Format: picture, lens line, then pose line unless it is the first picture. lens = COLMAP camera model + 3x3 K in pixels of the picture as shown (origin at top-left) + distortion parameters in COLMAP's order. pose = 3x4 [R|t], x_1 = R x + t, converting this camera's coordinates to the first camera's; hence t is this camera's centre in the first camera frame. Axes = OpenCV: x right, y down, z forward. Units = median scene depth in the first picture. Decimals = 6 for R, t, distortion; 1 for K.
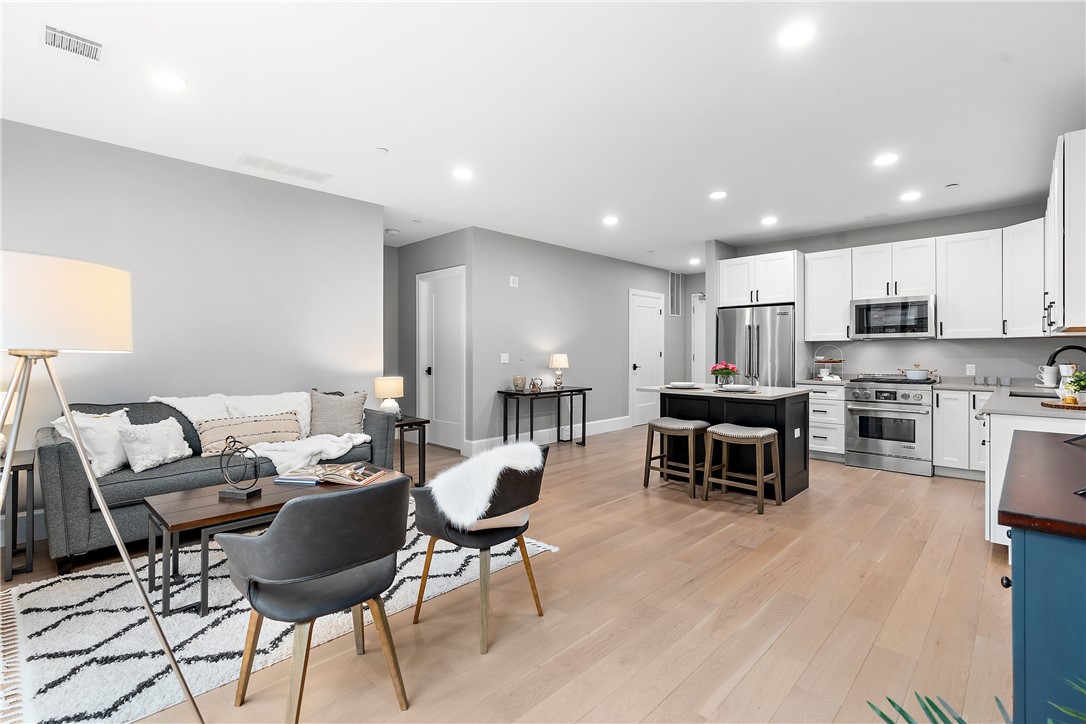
lens RADIAL K [[492.2, 0, 548.2], [0, 492.2, 351.9], [0, 0, 1]] dist [-0.000827, 0.000371]
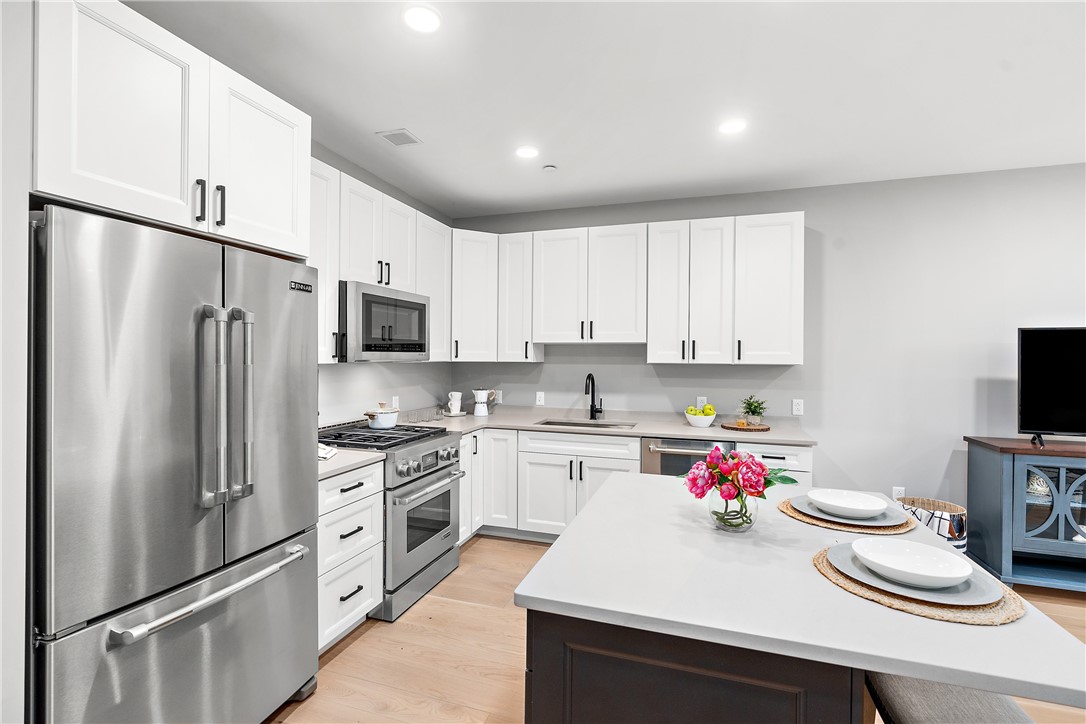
lens RADIAL K [[492.5, 0, 541.6], [0, 492.5, 357.8], [0, 0, 1]] dist [-0.008033, 0.000304]
pose [[-0.433551, -0.004846, 0.901116, 0.105690], [-0.009160, 0.999958, 0.000971, -0.032893], [-0.901083, -0.007834, -0.433577, 1.083020]]
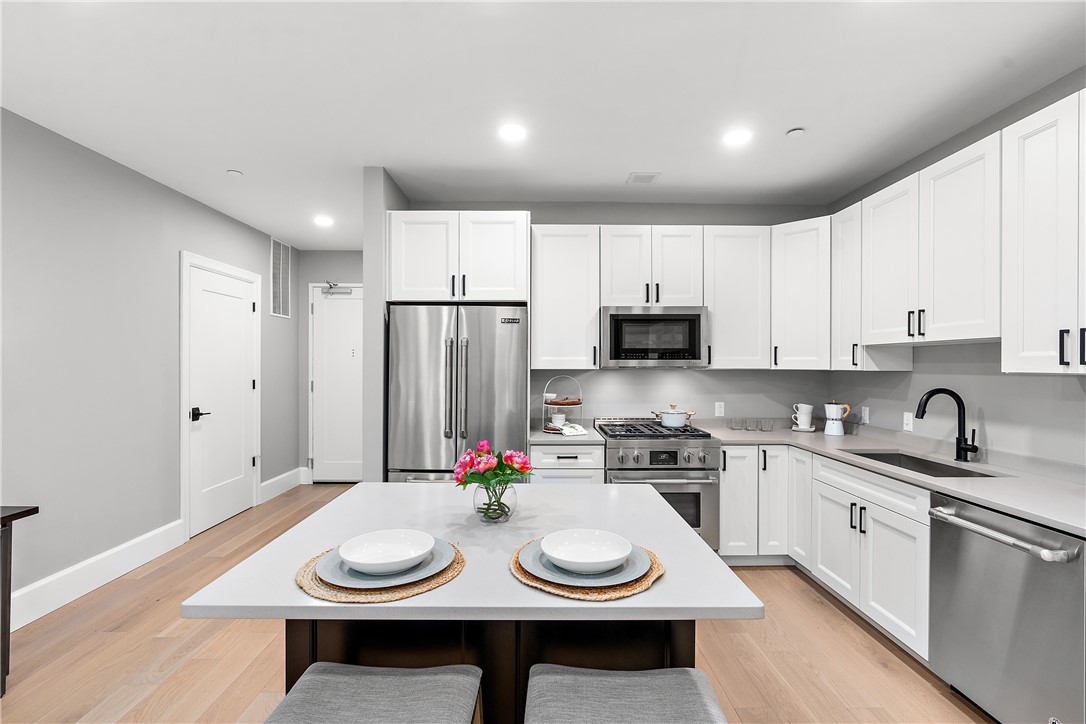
lens RADIAL K [[490.5, 0, 539.2], [0, 490.5, 363.5], [0, 0, 1]] dist [-0.010383, 0.000940]
pose [[0.713430, 0.003882, 0.700716, 0.120264], [-0.004718, 0.999989, -0.000736, -0.031515], [-0.700711, -0.002781, 0.713440, 0.631130]]
